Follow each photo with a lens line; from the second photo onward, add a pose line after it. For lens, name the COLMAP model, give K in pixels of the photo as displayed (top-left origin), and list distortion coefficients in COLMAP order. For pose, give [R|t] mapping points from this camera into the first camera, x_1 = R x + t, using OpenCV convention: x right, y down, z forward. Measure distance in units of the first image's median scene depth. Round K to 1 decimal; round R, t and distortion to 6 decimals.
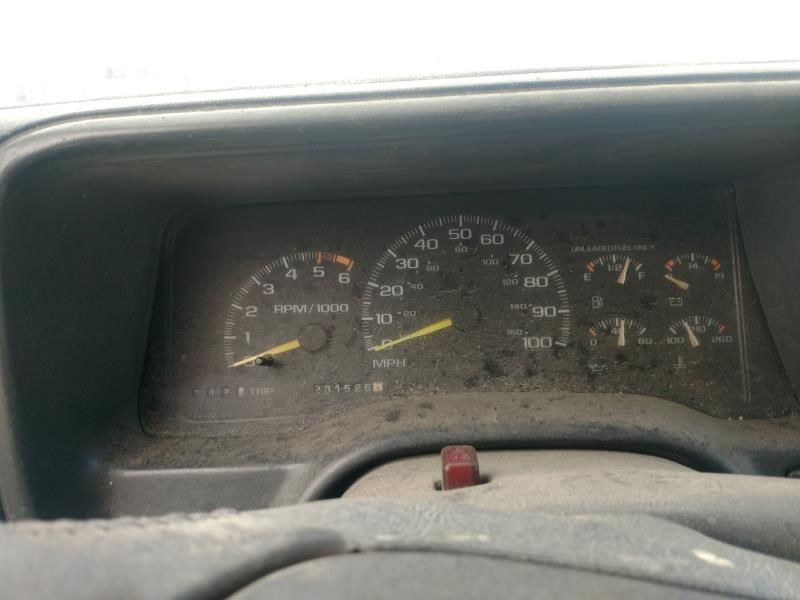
lens RADIAL K [[629.2, 0, 388.6], [0, 629.2, 314.4], [0, 0, 1]] dist [0.096470, -0.169633]
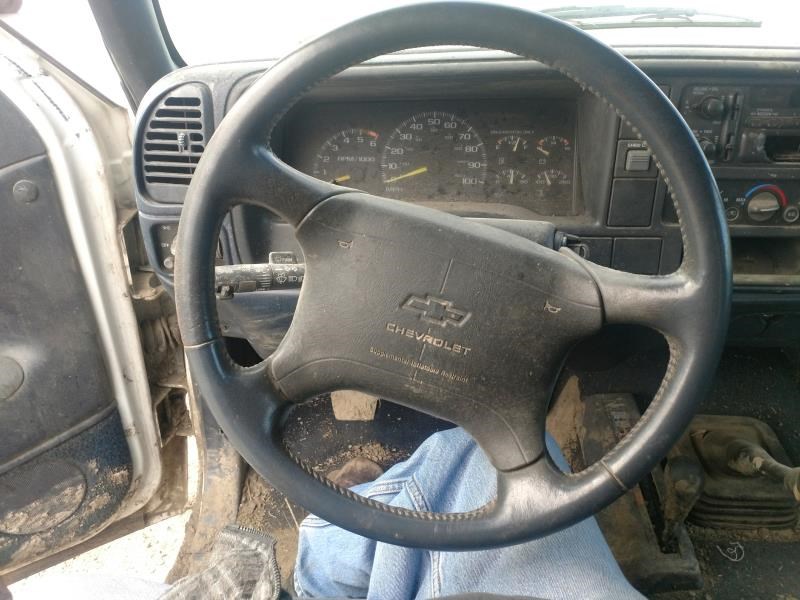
lens RADIAL K [[629.2, 0, 388.6], [0, 629.2, 314.4], [0, 0, 1]] dist [0.096470, -0.169633]
pose [[0.997519, 0.048289, -0.051232, 0.103944], [-0.037381, 0.979929, 0.195813, 0.075425], [0.059660, -0.193412, 0.979302, -1.025133]]
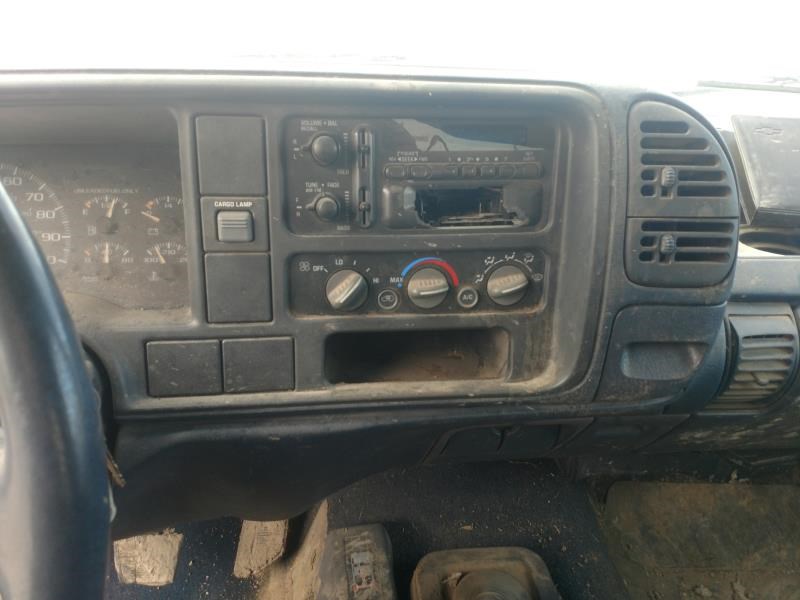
lens RADIAL K [[629.2, 0, 388.6], [0, 629.2, 314.4], [0, 0, 1]] dist [0.096470, -0.169633]
pose [[0.994395, 0.005465, 0.105584, 0.812687], [-0.012653, 0.997637, 0.067535, 0.058630], [-0.104966, -0.068493, 0.992114, -0.422046]]
